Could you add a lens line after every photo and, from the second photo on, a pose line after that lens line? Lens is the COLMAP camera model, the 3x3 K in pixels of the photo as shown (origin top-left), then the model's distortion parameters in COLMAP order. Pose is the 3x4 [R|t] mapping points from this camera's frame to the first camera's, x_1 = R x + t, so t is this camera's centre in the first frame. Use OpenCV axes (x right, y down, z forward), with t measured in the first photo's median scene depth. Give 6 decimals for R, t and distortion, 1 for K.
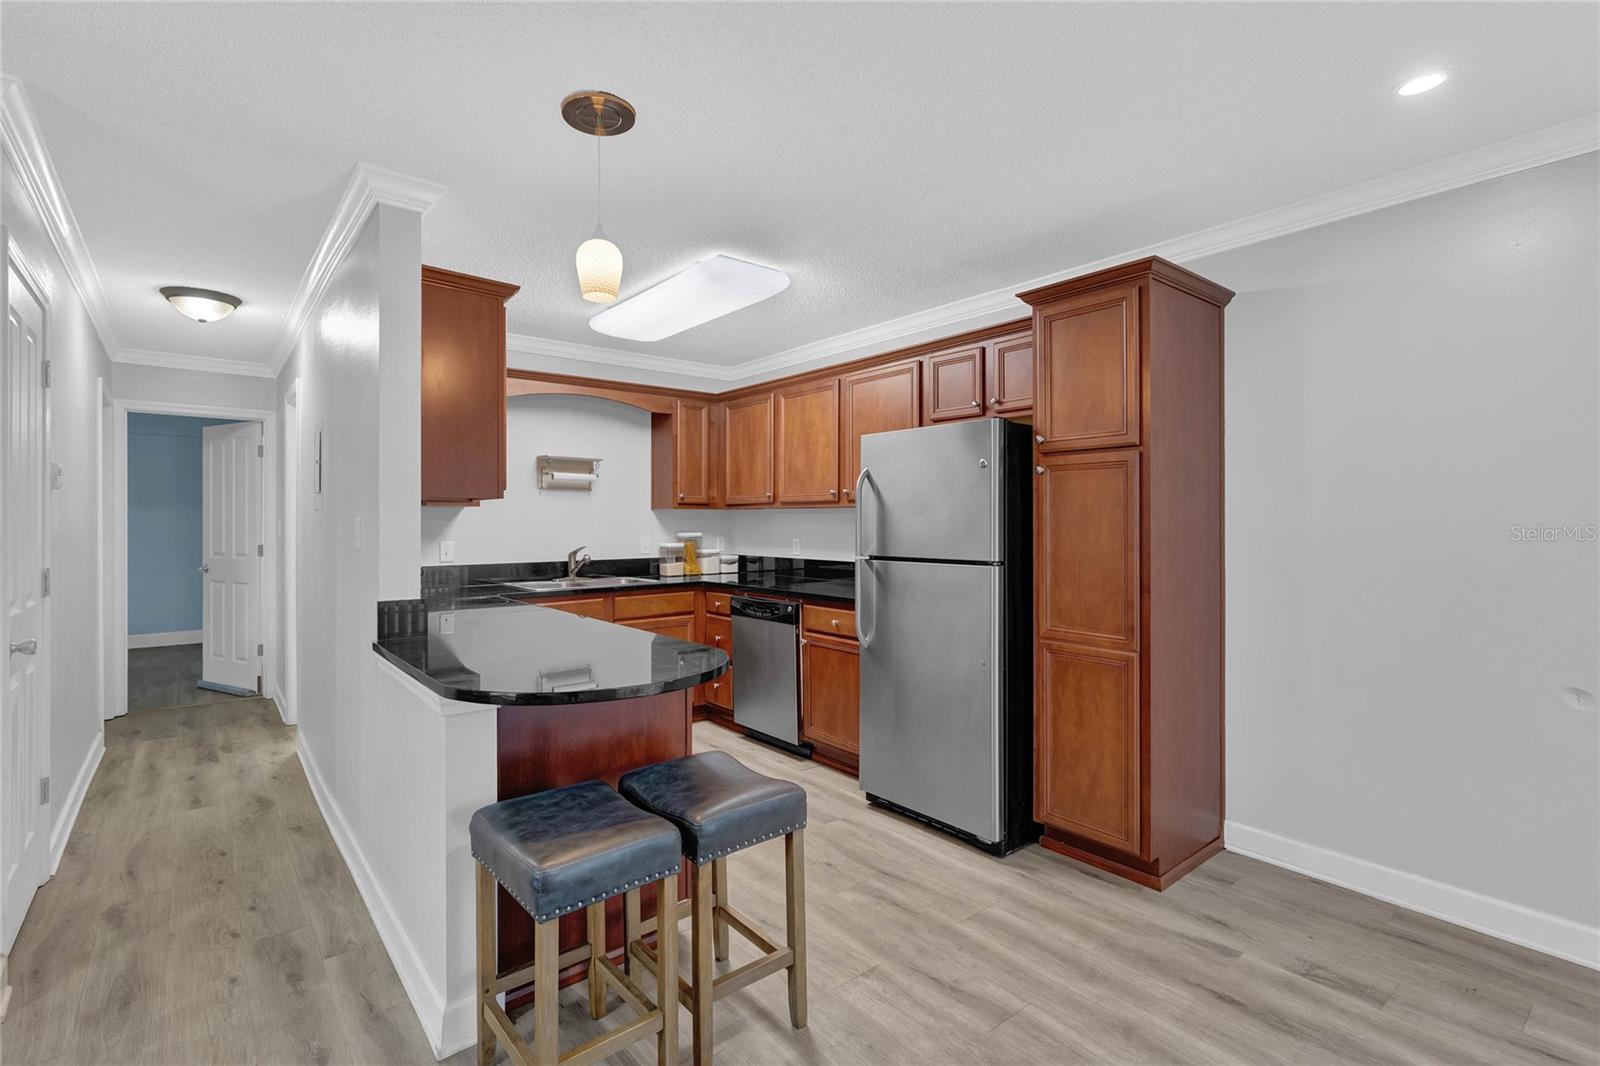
lens RADIAL K [[737.0, 0, 800.1], [0, 737.0, 518.1], [0, 0, 1]] dist [0.000831, -0.001046]
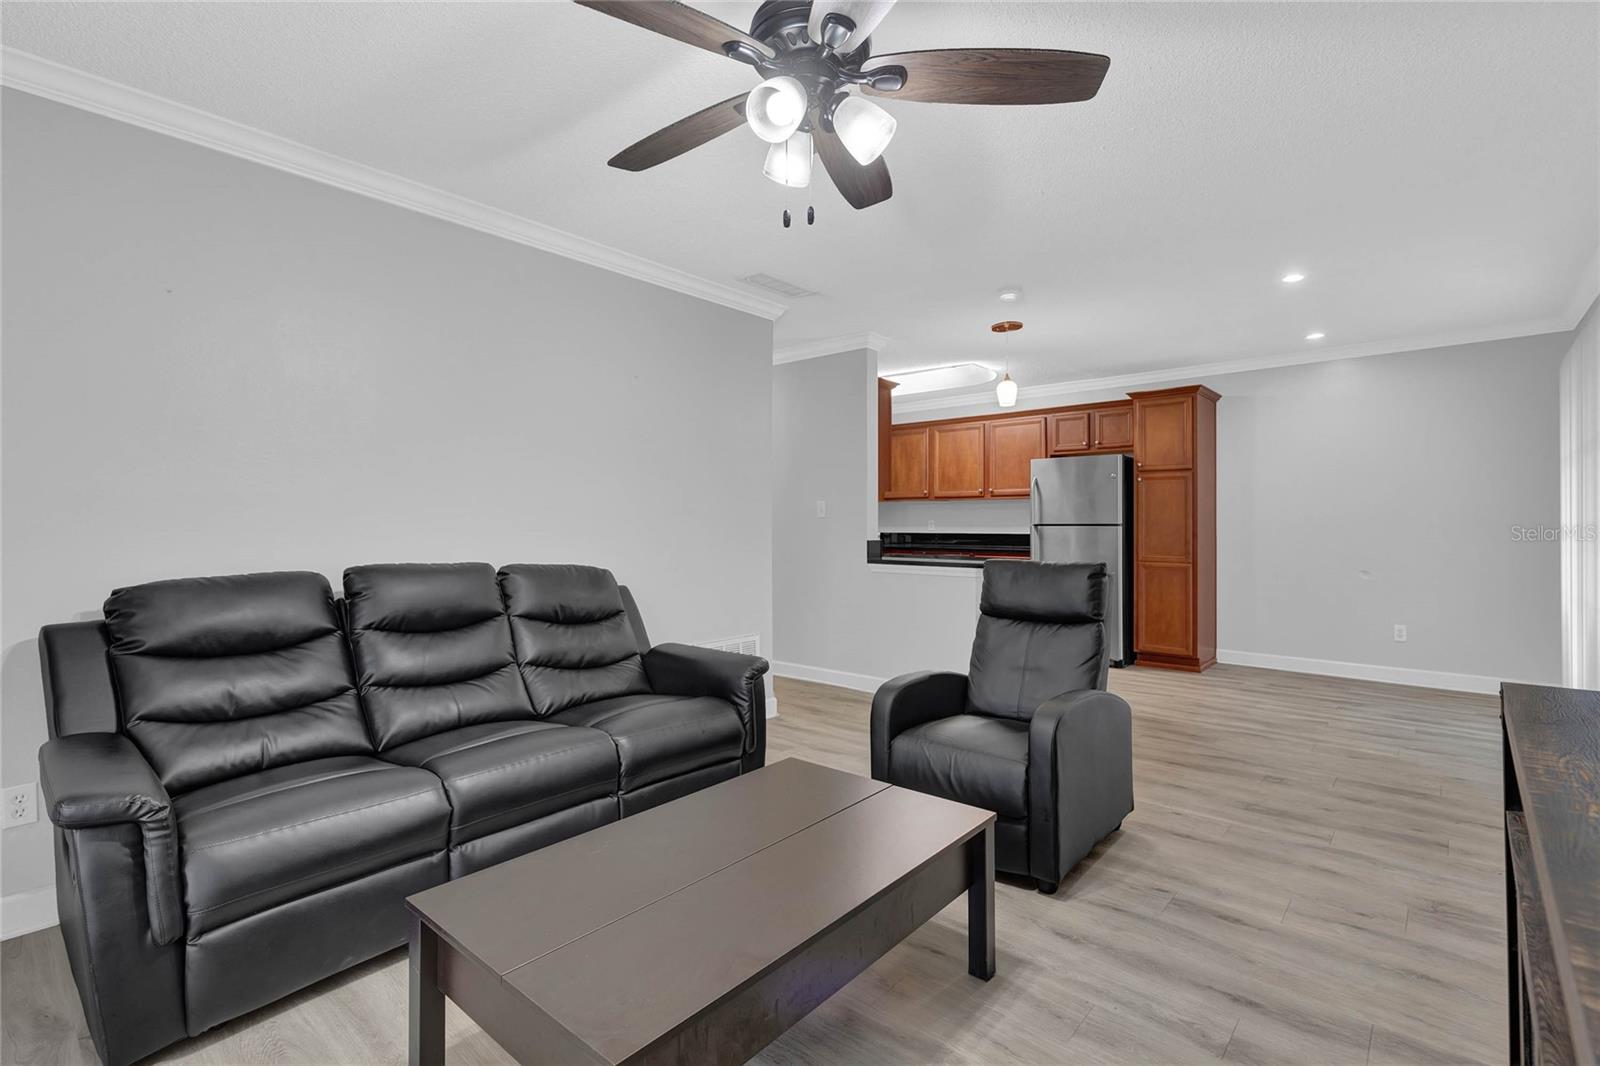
lens RADIAL K [[737.0, 0, 804.4], [0, 737.0, 524.0], [0, 0, 1]] dist [0.000831, -0.001046]
pose [[0.985577, -0.000415, 0.169225, -0.671615], [-0.000573, 0.999983, 0.005792, 0.033441], [-0.169225, -0.005805, 0.985560, -0.617924]]
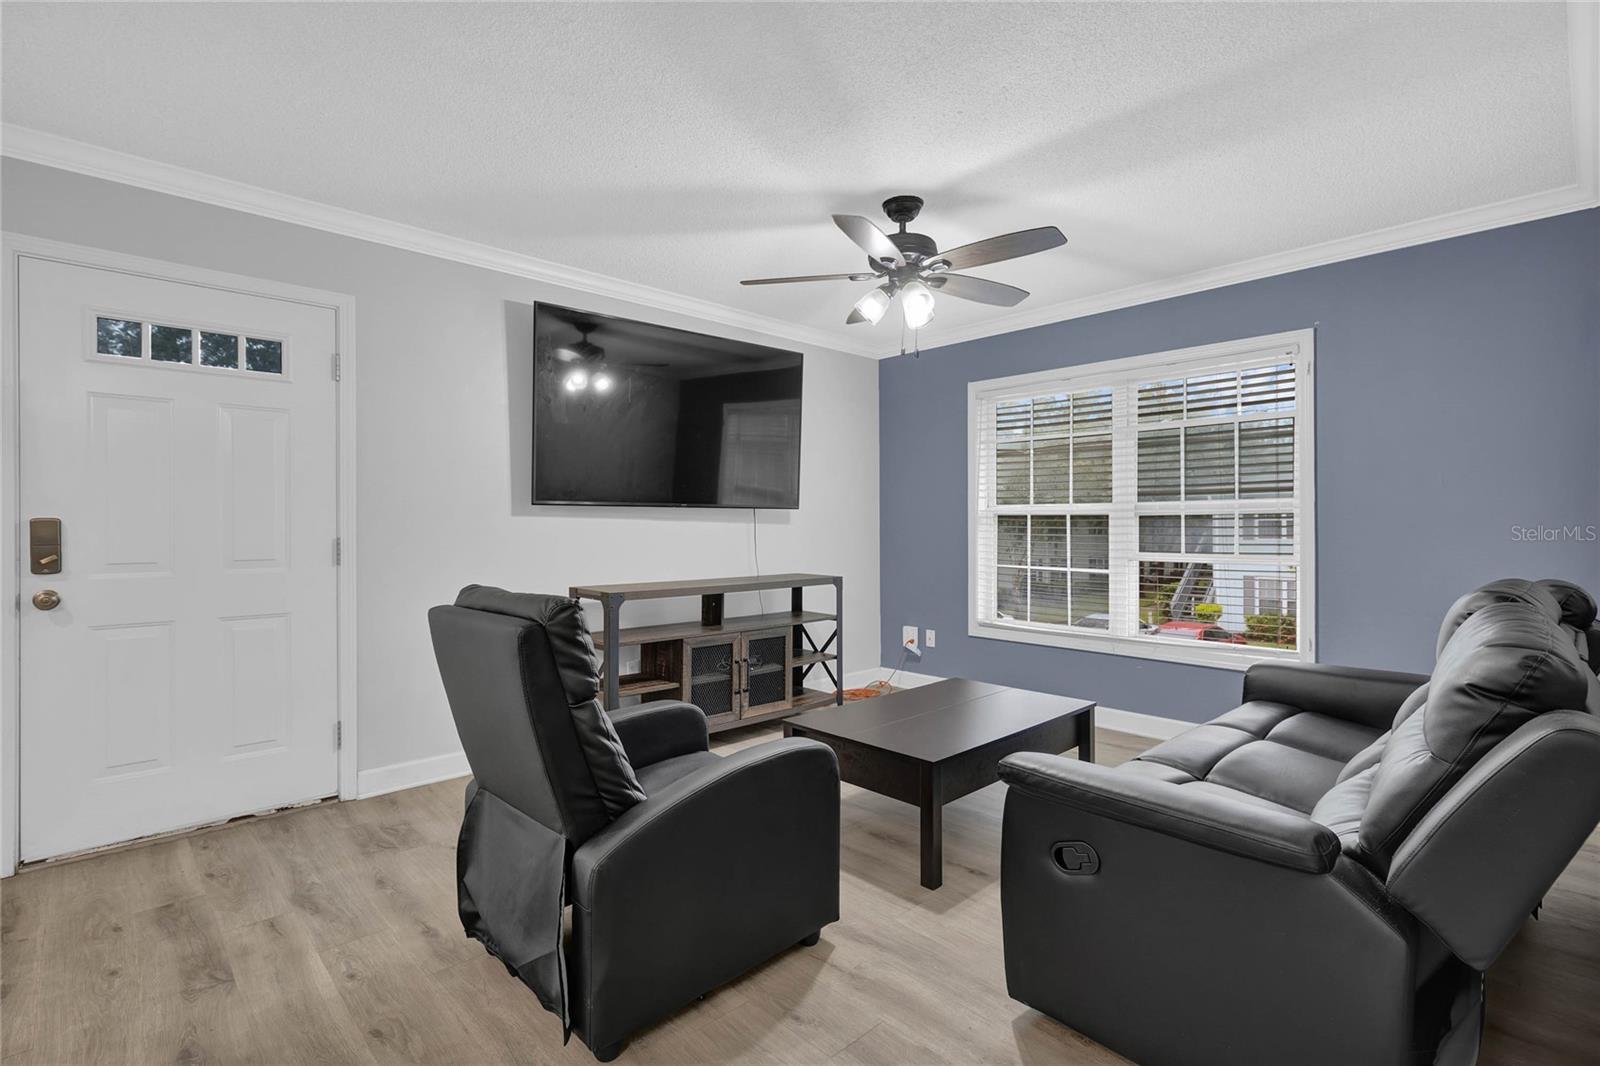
lens RADIAL K [[752.5, 0, 798.5], [0, 752.5, 519.0], [0, 0, 1]] dist [0.012833, -0.000241]
pose [[-0.997368, 0.000253, -0.072505, -0.431932], [0.001205, 0.999914, -0.013083, 0.039853], [0.072495, -0.013136, -0.997282, 0.548714]]
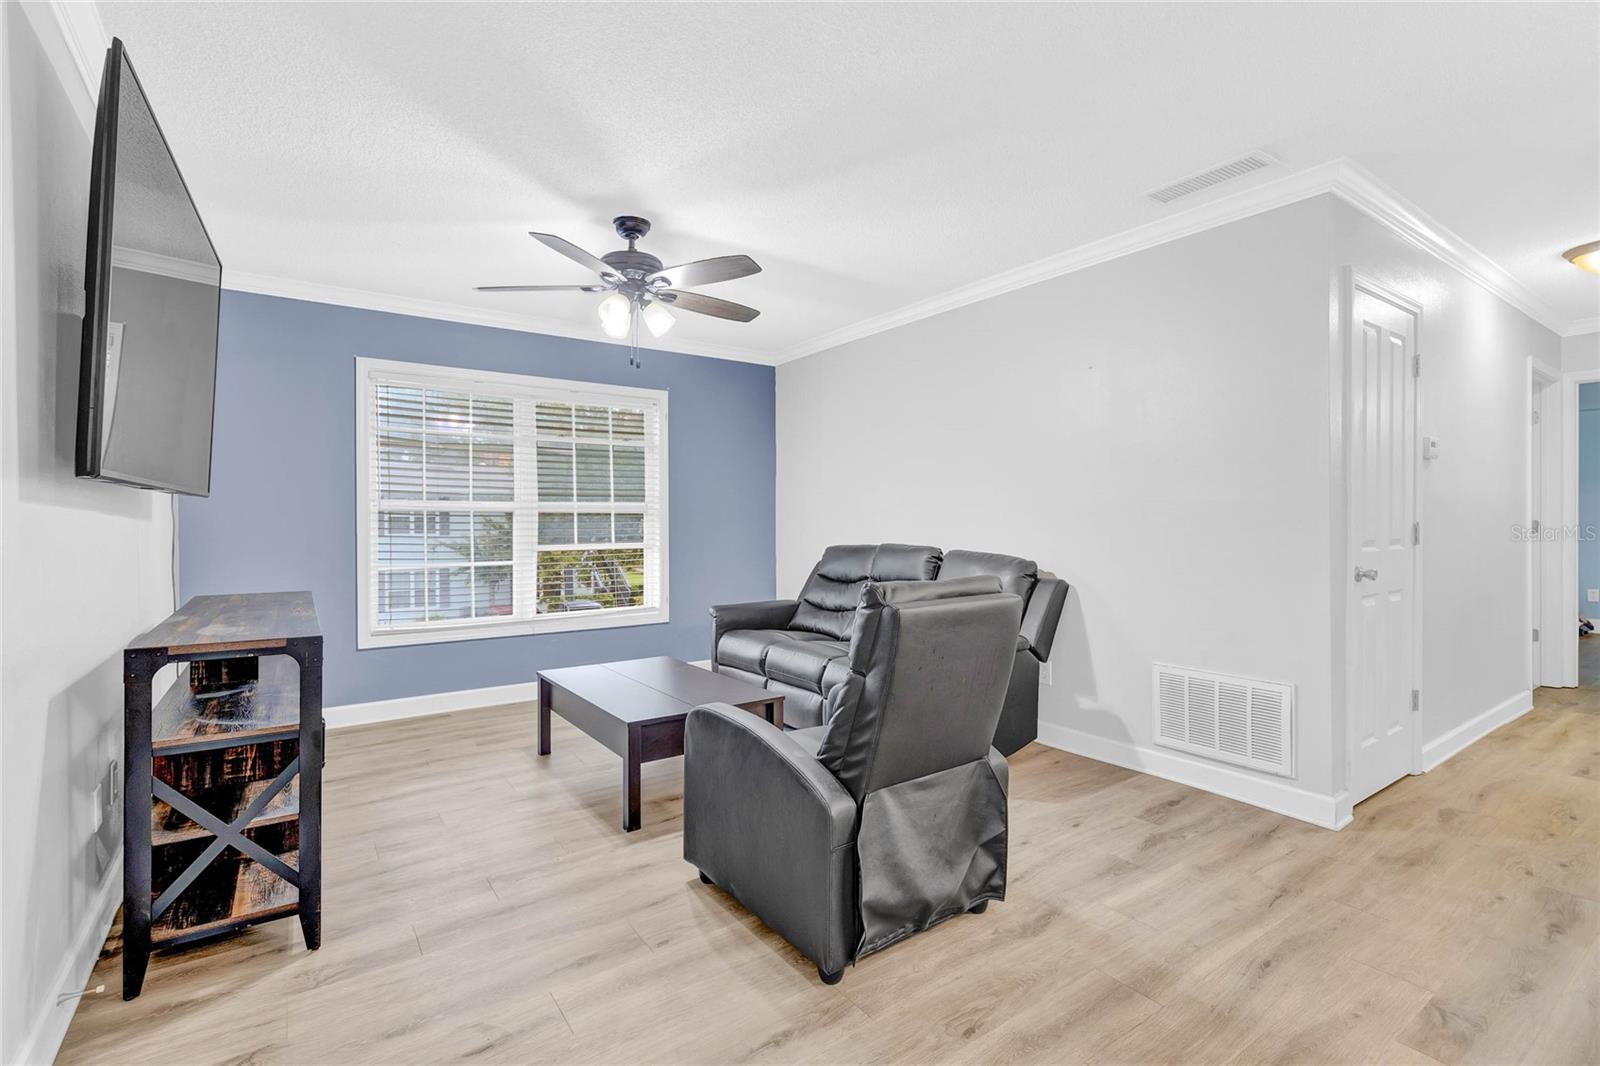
lens RADIAL K [[737.0, 0, 794.9], [0, 737.0, 523.3], [0, 0, 1]] dist [0.000831, -0.001046]
pose [[-0.077461, 0.006872, -0.996972, 0.196240], [0.009259, 0.999938, 0.006173, 0.035078], [0.996952, -0.008753, -0.077520, 0.034741]]
